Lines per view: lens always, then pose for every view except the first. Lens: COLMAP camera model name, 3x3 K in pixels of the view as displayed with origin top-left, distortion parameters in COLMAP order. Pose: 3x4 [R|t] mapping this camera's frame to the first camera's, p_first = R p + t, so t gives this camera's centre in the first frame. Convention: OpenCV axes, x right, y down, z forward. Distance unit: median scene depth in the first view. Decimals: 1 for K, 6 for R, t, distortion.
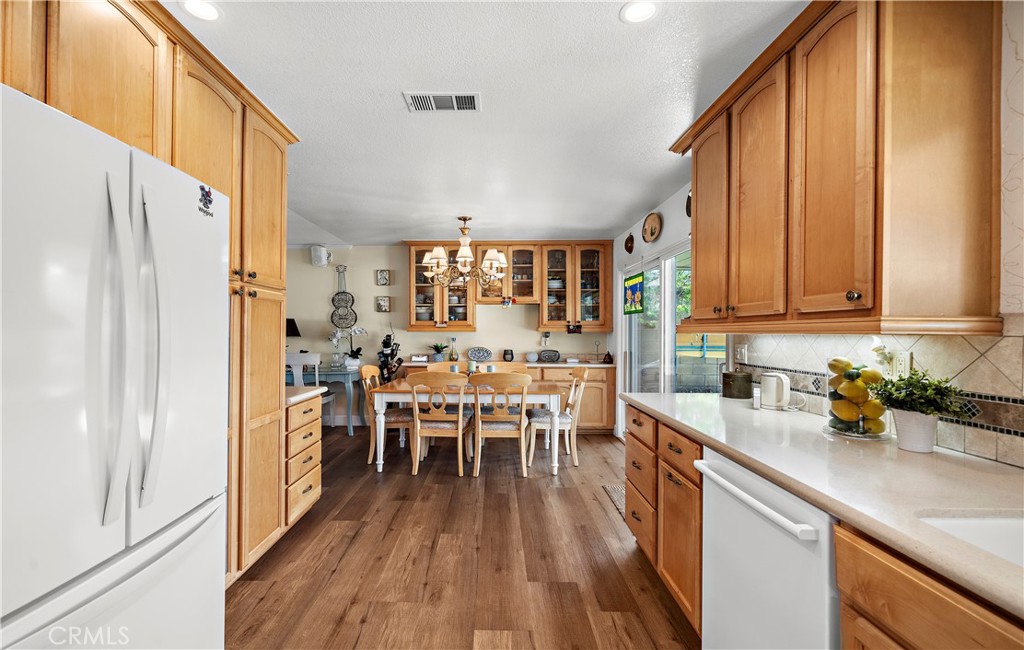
lens RADIAL K [[421.9, 0, 515.6], [0, 421.9, 330.9], [0, 0, 1]] dist [0.000521, -0.000072]
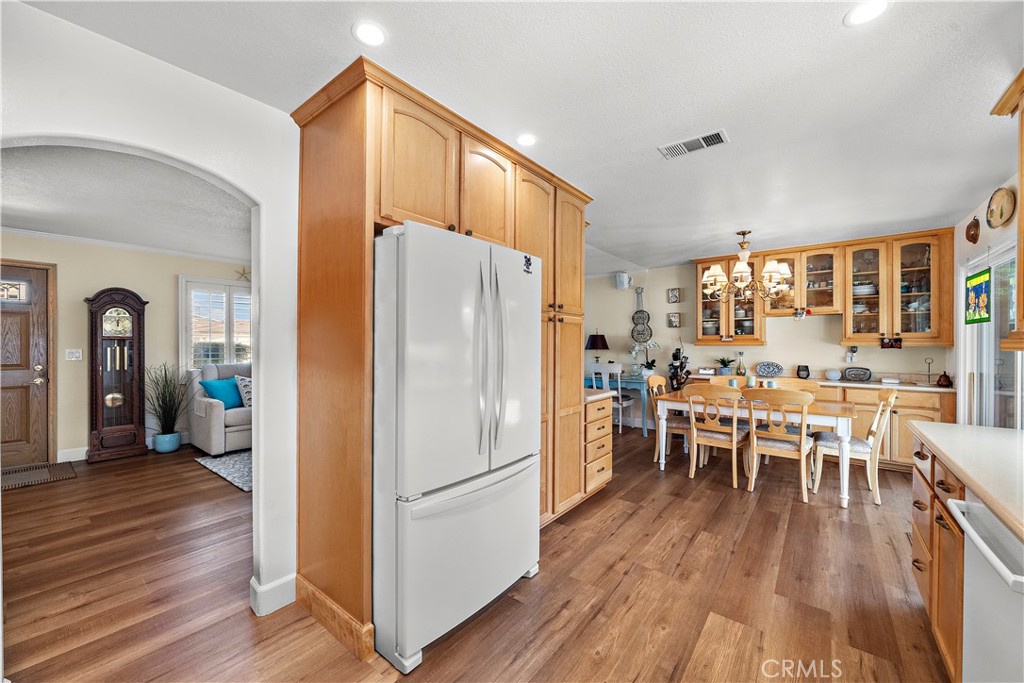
lens RADIAL K [[390.4, 0, 512.0], [0, 390.4, 341.5], [0, 0, 1]] dist [0.000130, 0.000046]
pose [[0.748076, -0.009978, -0.663538, 0.104667], [0.005656, 0.999947, -0.008660, -0.005251], [0.663589, 0.002725, 0.748093, -0.071113]]
